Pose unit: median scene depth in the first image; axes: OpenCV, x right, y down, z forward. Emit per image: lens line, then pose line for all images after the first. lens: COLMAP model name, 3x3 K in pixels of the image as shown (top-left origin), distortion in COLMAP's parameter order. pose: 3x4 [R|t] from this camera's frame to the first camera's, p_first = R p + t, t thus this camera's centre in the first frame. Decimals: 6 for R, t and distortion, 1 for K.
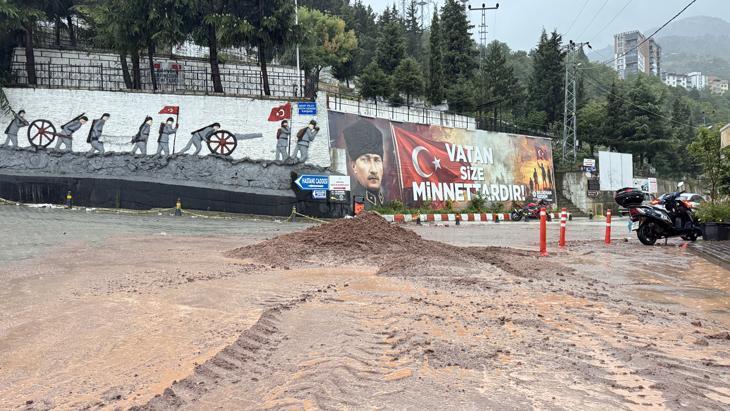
lens RADIAL K [[501.5, 0, 365.0], [0, 501.5, 205.5], [0, 0, 1]] dist [0.063844, -0.103535]
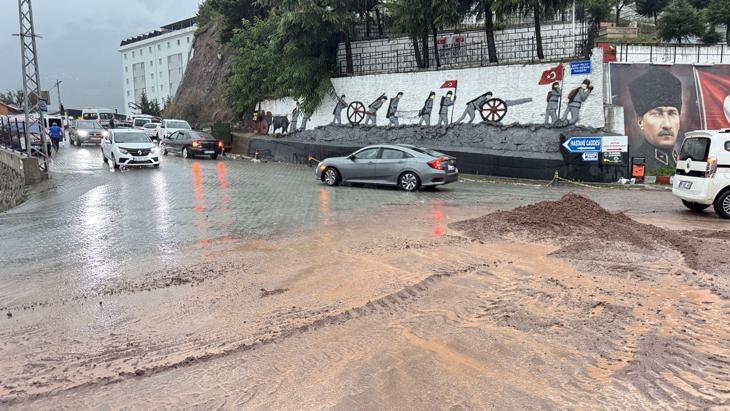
lens RADIAL K [[519.7, 0, 365.0], [0, 519.7, 205.5], [0, 0, 1]] dist [-0.004230, -0.011755]
pose [[0.827925, 0.044827, -0.559044, 0.120532], [0.015244, 0.994634, 0.102330, -0.039110], [0.560632, -0.093244, 0.822799, -0.091456]]
